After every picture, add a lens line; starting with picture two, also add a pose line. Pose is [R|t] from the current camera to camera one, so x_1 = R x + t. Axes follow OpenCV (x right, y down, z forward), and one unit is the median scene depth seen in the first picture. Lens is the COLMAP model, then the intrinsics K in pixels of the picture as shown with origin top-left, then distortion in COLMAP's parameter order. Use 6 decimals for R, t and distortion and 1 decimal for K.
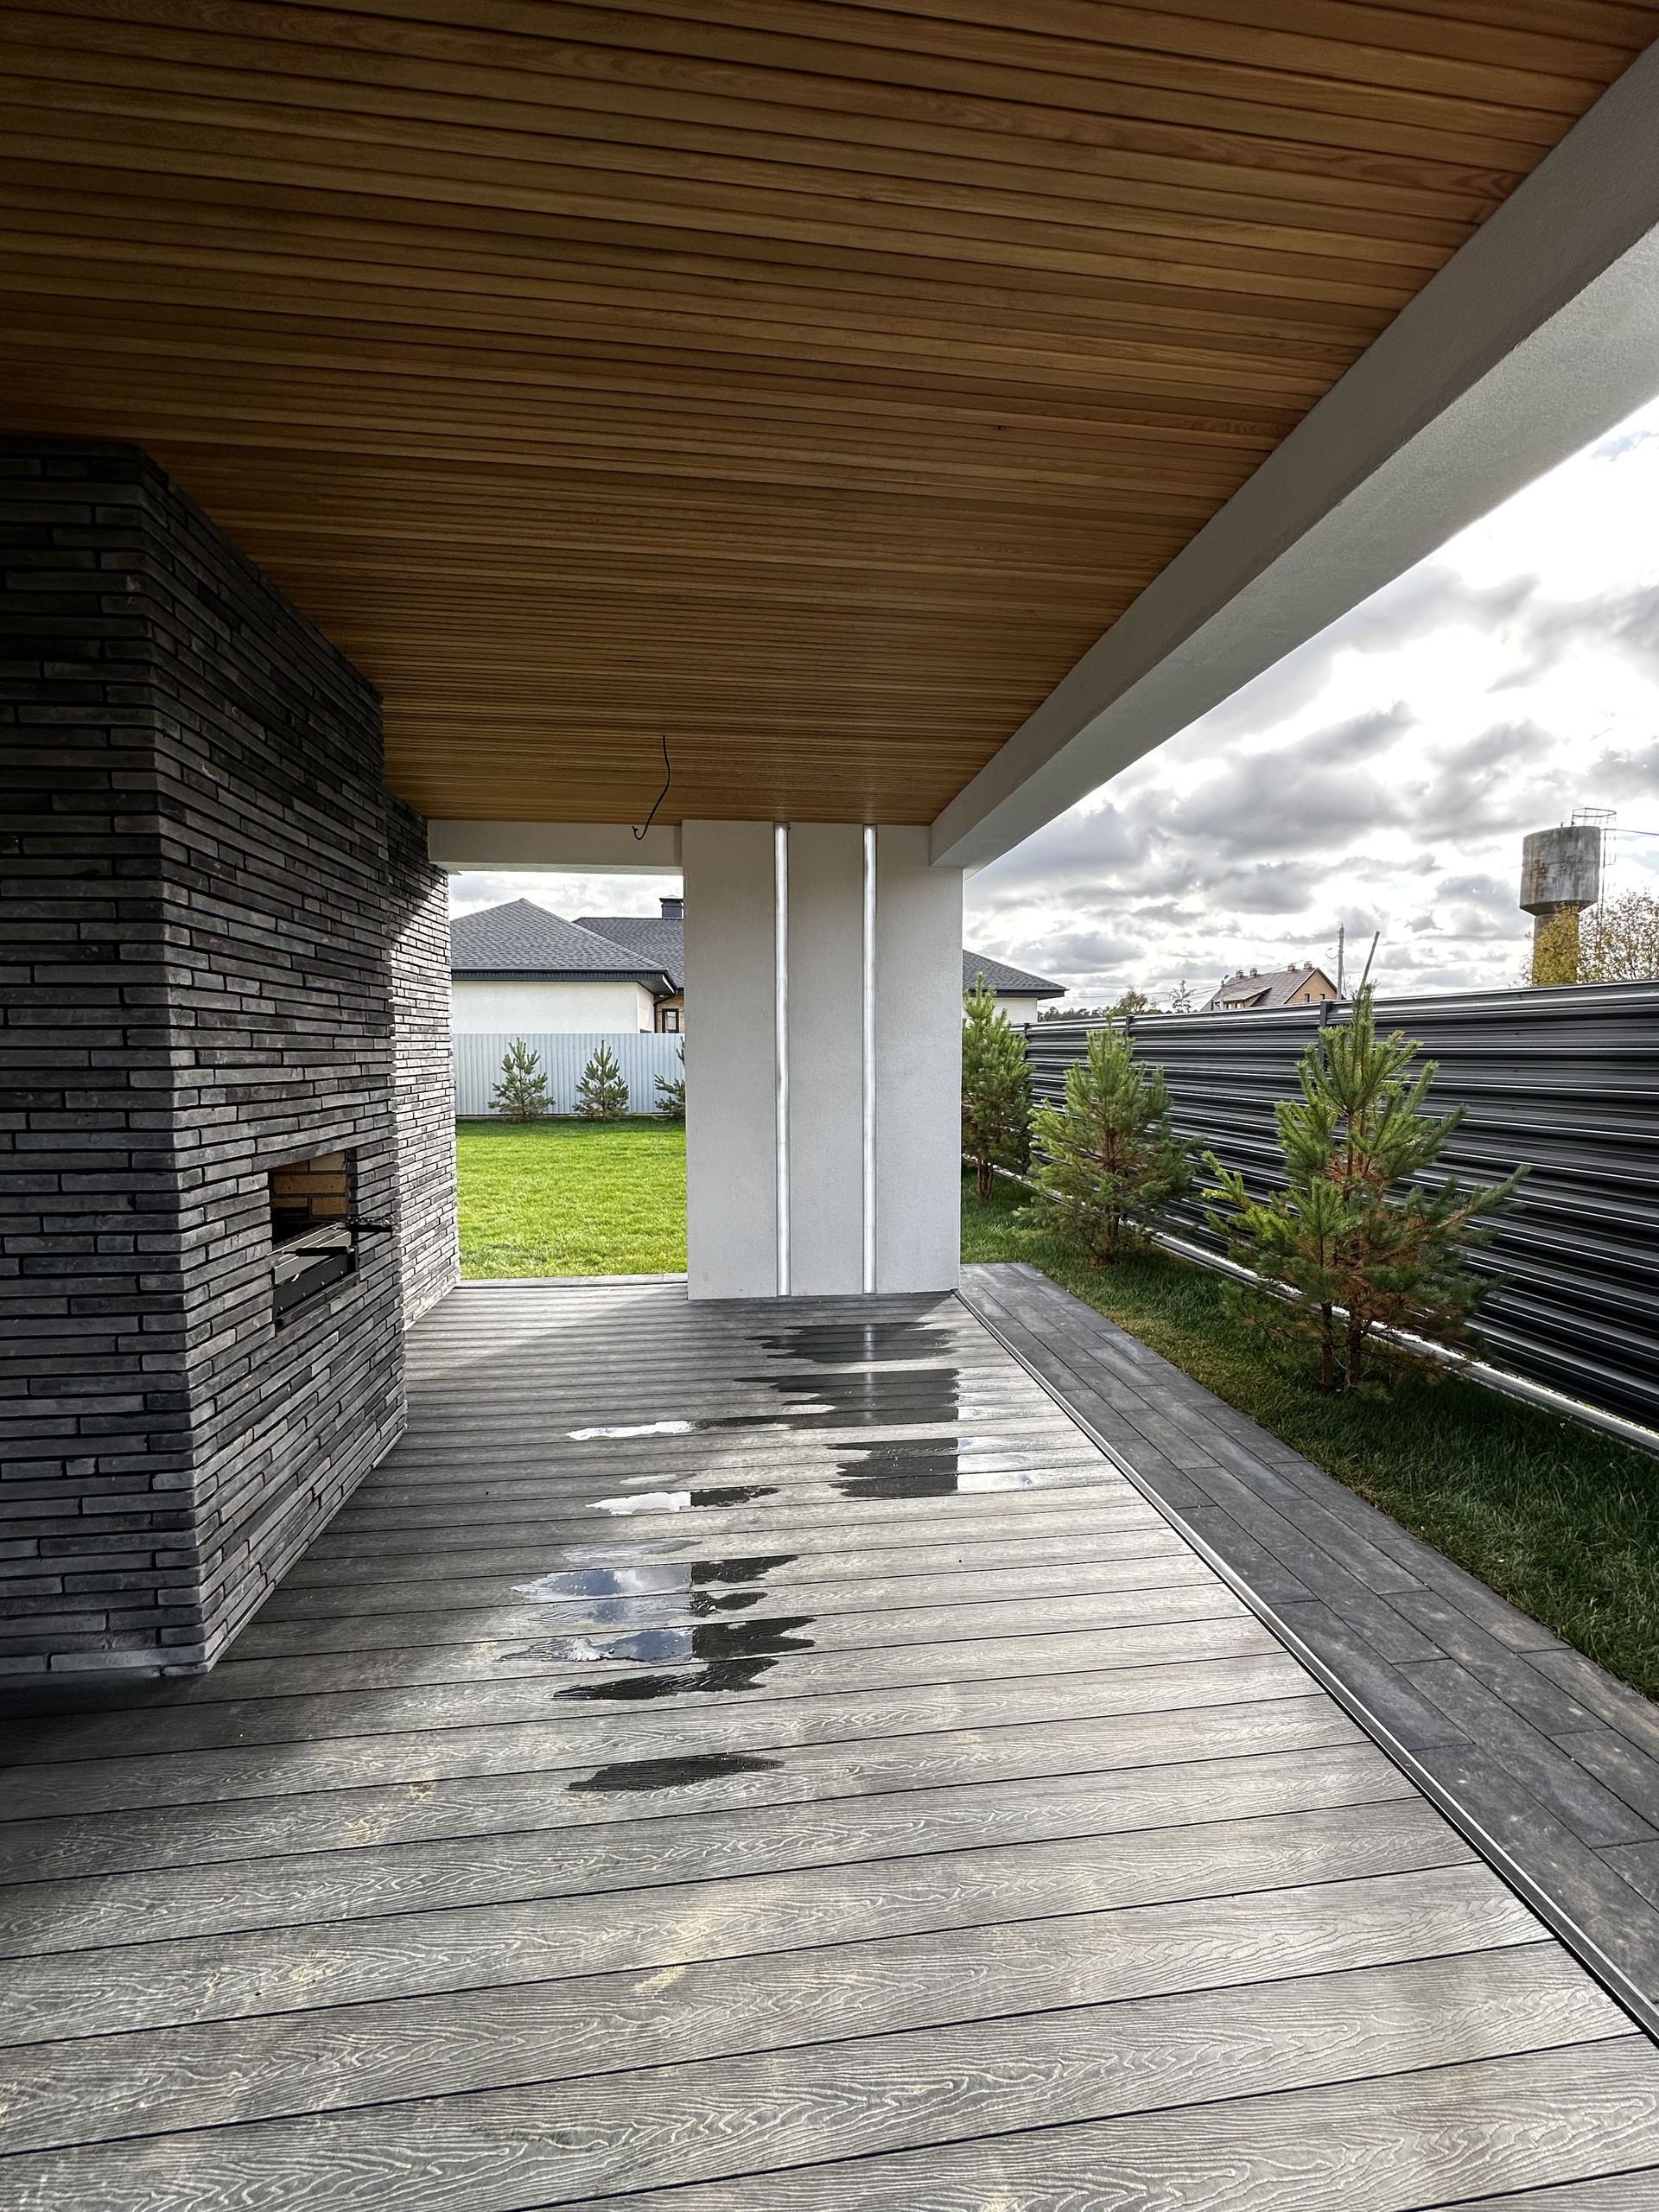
lens RADIAL K [[876.9, 0, 830.2], [0, 876.9, 1105.1], [0, 0, 1]] dist [-0.000932, -0.000353]
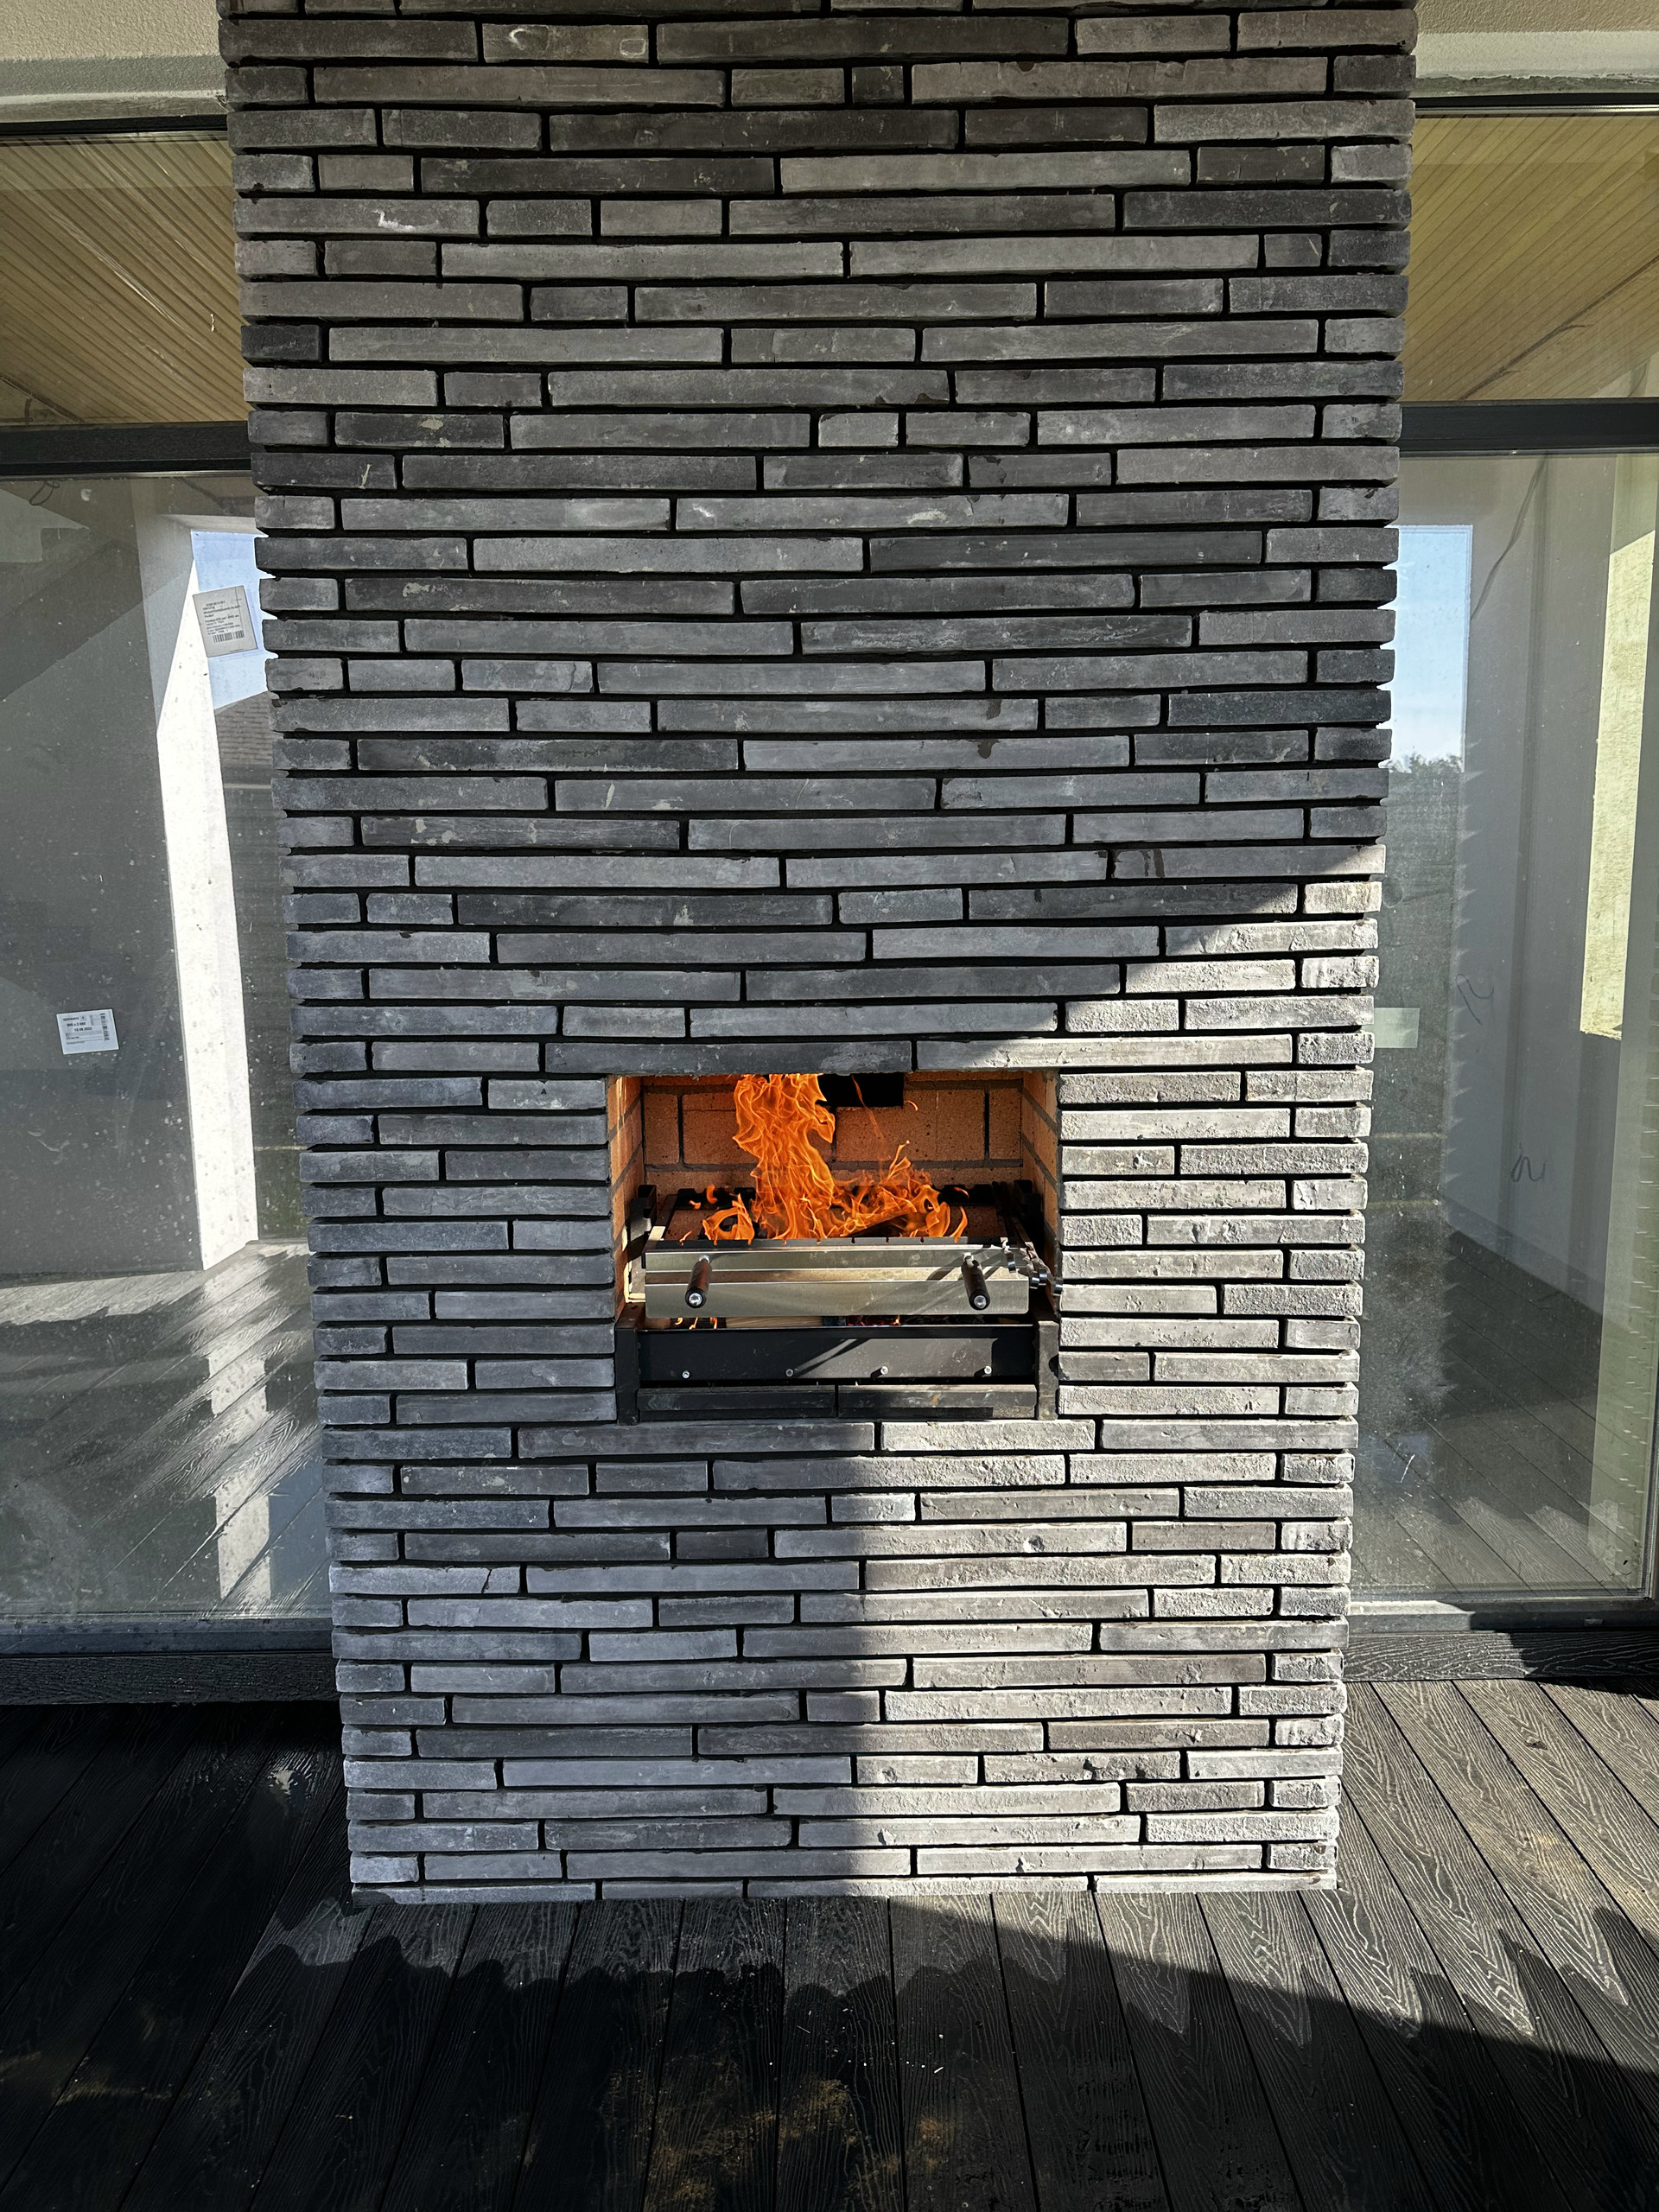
lens RADIAL K [[1536.2, 0, 829.1], [0, 1536.2, 1110.5], [0, 0, 1]] dist [0.004155, -0.005002]
pose [[-0.114410, 0.177813, -0.977391, 0.162663], [-0.053095, 0.981351, 0.184748, -0.073577], [0.992014, 0.073032, -0.102835, 1.354569]]
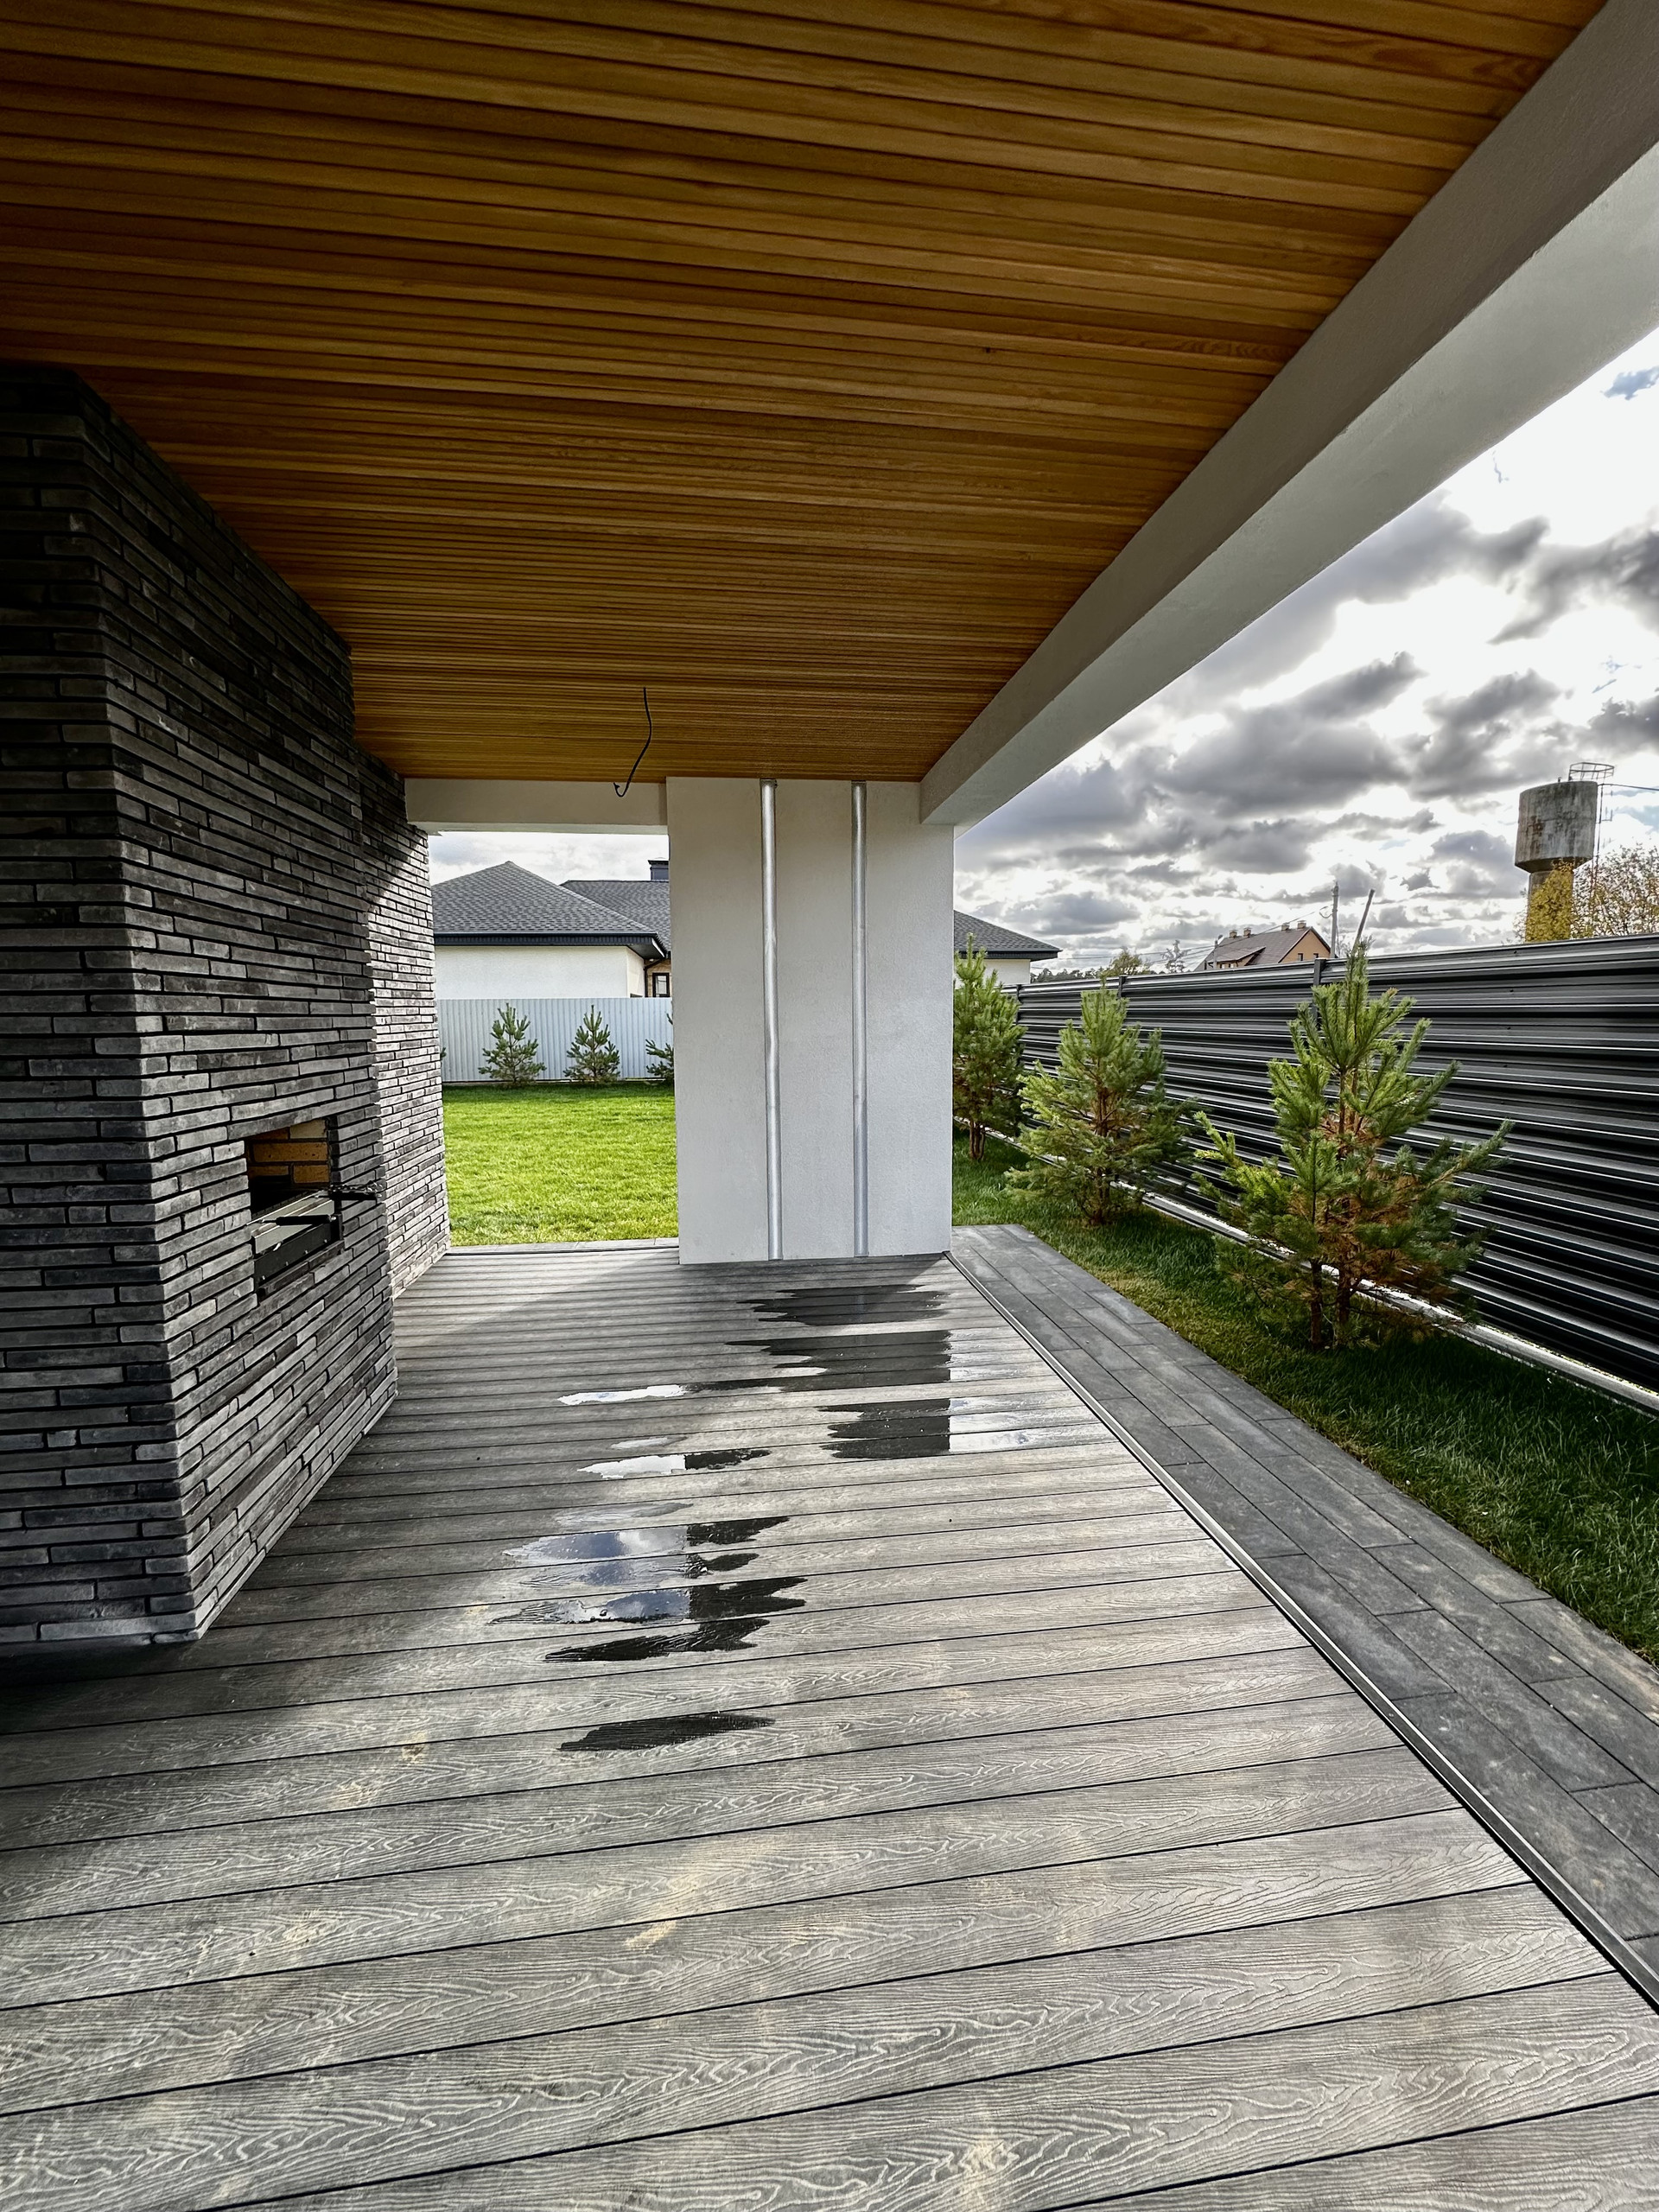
lens RADIAL K [[876.9, 0, 830.8], [0, 876.9, 1105.5], [0, 0, 1]] dist [-0.000932, -0.000353]
pose [[0.999941, -0.008101, 0.007294, 0.008781], [0.007790, 0.999103, 0.041618, 0.002078], [-0.007625, -0.041559, 0.999107, 0.019011]]
